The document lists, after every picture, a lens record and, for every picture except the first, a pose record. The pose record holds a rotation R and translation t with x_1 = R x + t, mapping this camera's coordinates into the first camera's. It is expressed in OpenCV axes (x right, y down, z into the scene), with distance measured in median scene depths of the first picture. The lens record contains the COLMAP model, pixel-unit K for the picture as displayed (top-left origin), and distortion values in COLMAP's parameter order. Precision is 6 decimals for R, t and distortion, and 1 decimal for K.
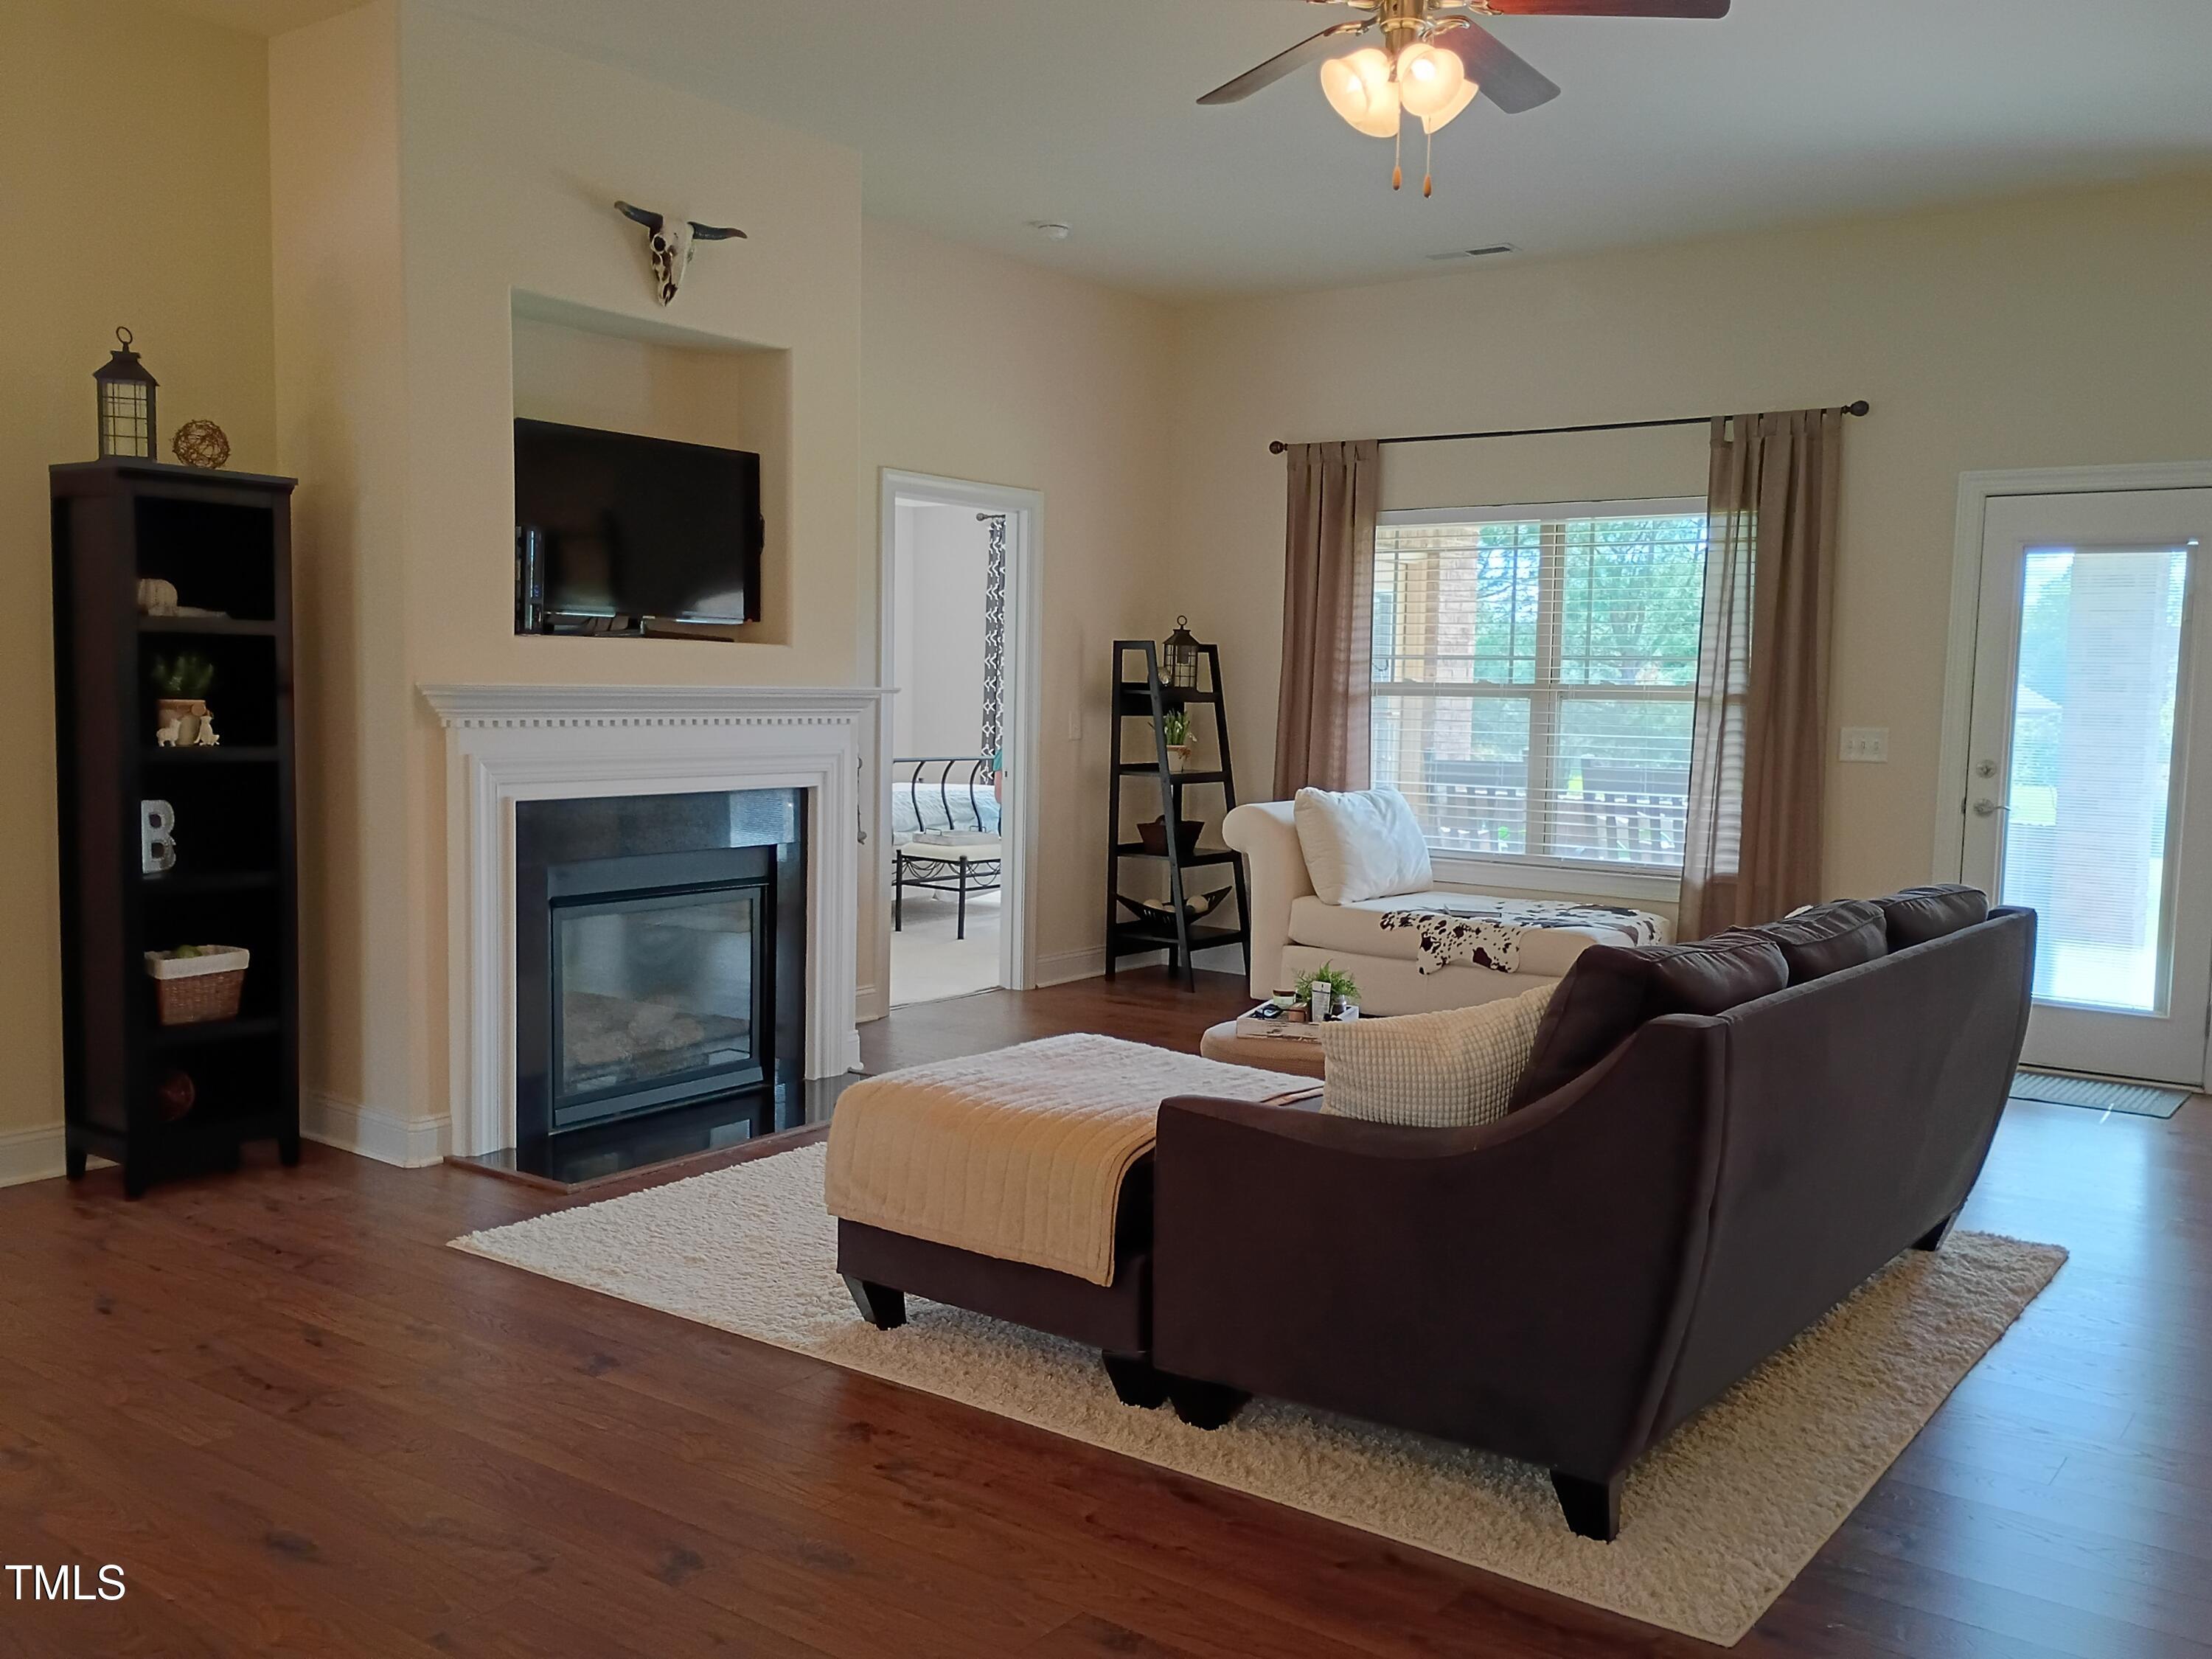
lens RADIAL K [[1915.1, 0, 1064.2], [0, 1915.1, 816.3], [0, 0, 1]] dist [0.007973, 0.003109]
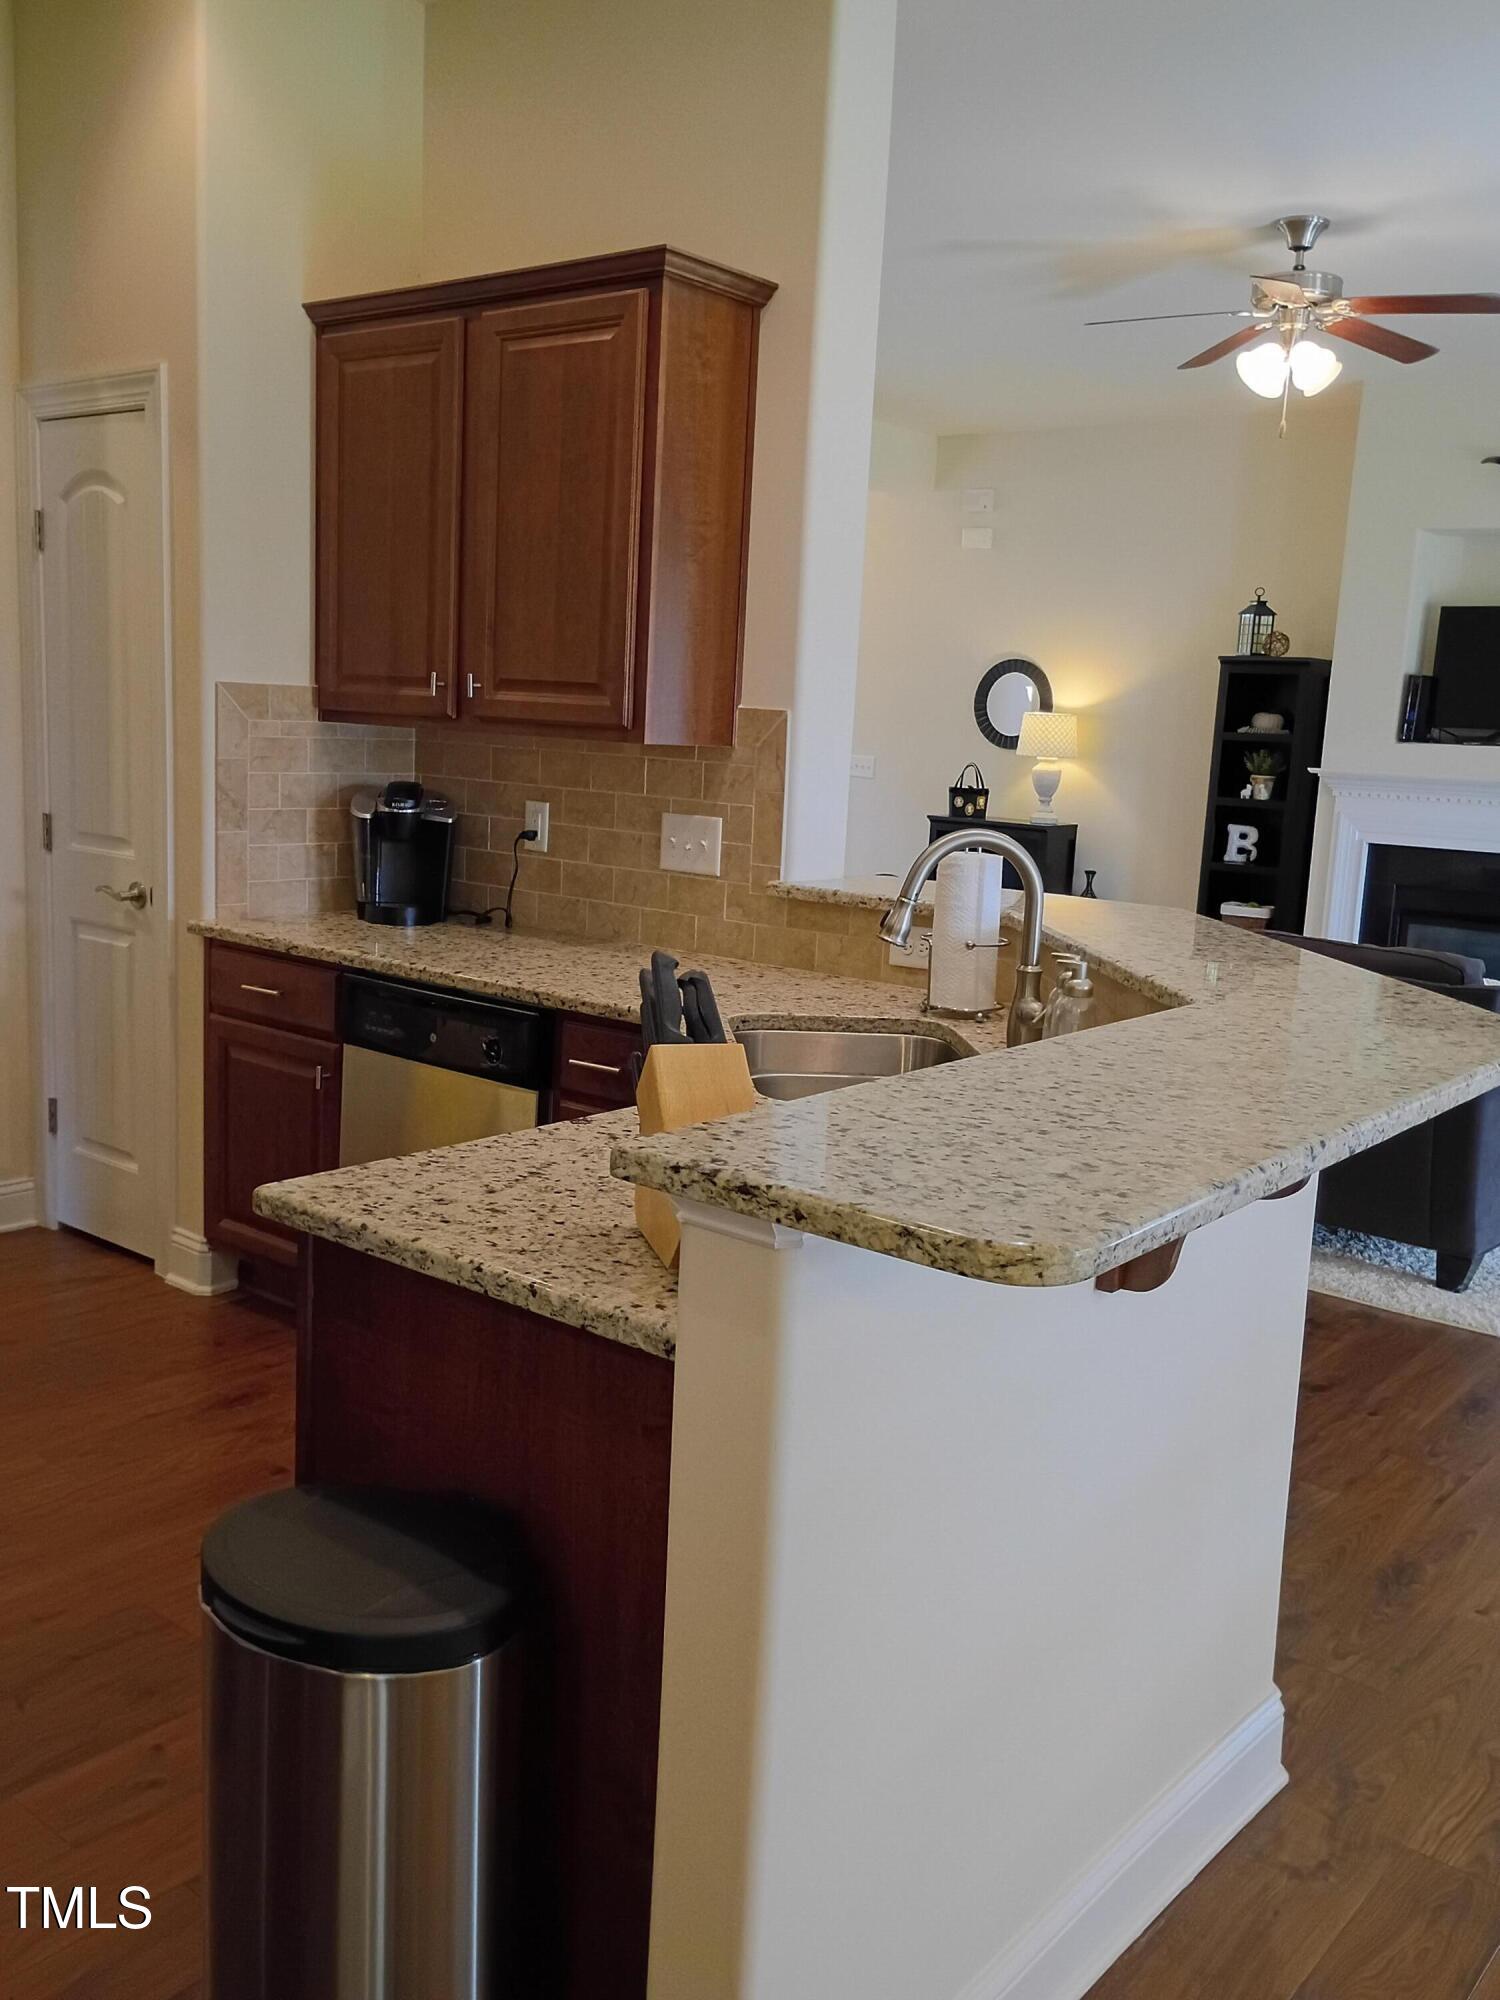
lens RADIAL K [[1731.6, 0, 743.1], [0, 1731.6, 995.2], [0, 0, 1]] dist [0.007973, 0.003109]
pose [[-0.037184, 0.135299, -0.990107, 1.347680], [-0.120314, 0.982979, 0.138843, -0.022777], [0.992039, 0.124286, -0.020273, 0.542920]]
